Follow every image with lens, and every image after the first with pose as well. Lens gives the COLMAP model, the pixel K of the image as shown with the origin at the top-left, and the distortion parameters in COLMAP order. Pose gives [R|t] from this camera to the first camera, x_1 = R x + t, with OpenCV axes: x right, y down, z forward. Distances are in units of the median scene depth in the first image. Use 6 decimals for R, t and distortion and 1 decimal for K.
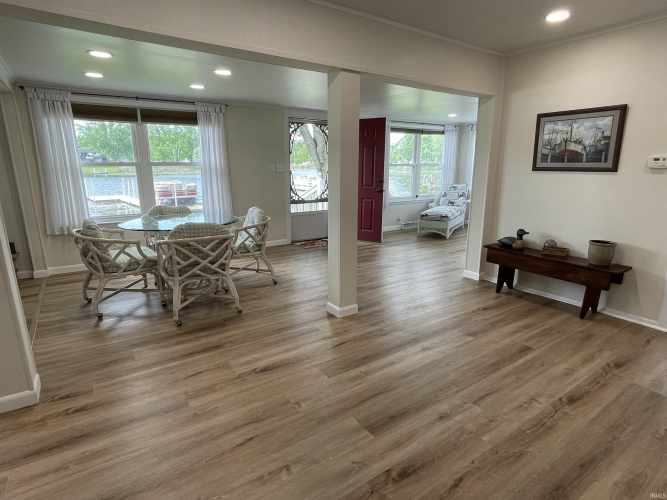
lens RADIAL K [[373.5, 0, 334.9], [0, 373.5, 248.6], [0, 0, 1]] dist [-0.005151, 0.003797]
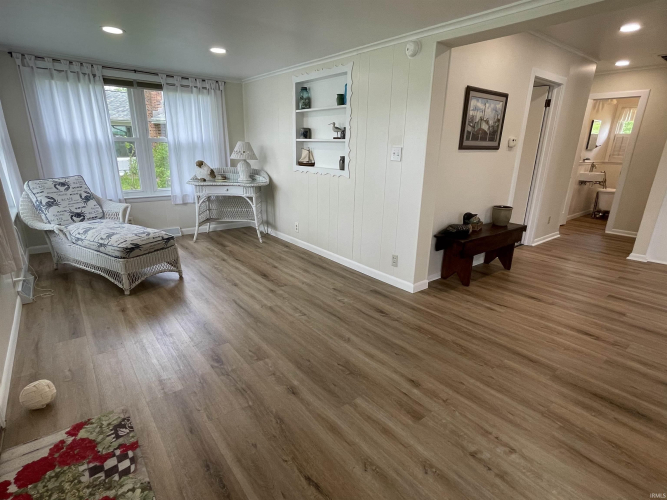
lens RADIAL K [[348.0, 0, 330.9], [0, 348.0, 252.0], [0, 0, 1]] dist [-0.004240, -0.000652]
pose [[-0.061553, -0.294769, 0.953584, -0.362467], [0.206903, 0.930875, 0.301104, -0.310466], [-0.976423, 0.215833, 0.003691, 1.423275]]
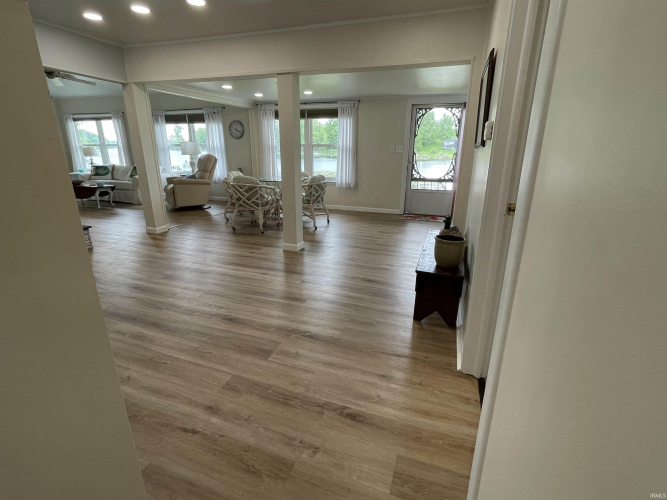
lens RADIAL K [[320.9, 0, 336.5], [0, 320.9, 253.4], [0, 0, 1]] dist [-0.003510, -0.000968]
pose [[0.585847, 0.252228, -0.770172, 0.995335], [-0.188537, 0.966678, 0.173168, -0.050191], [0.788186, 0.043756, 0.613879, 0.352947]]
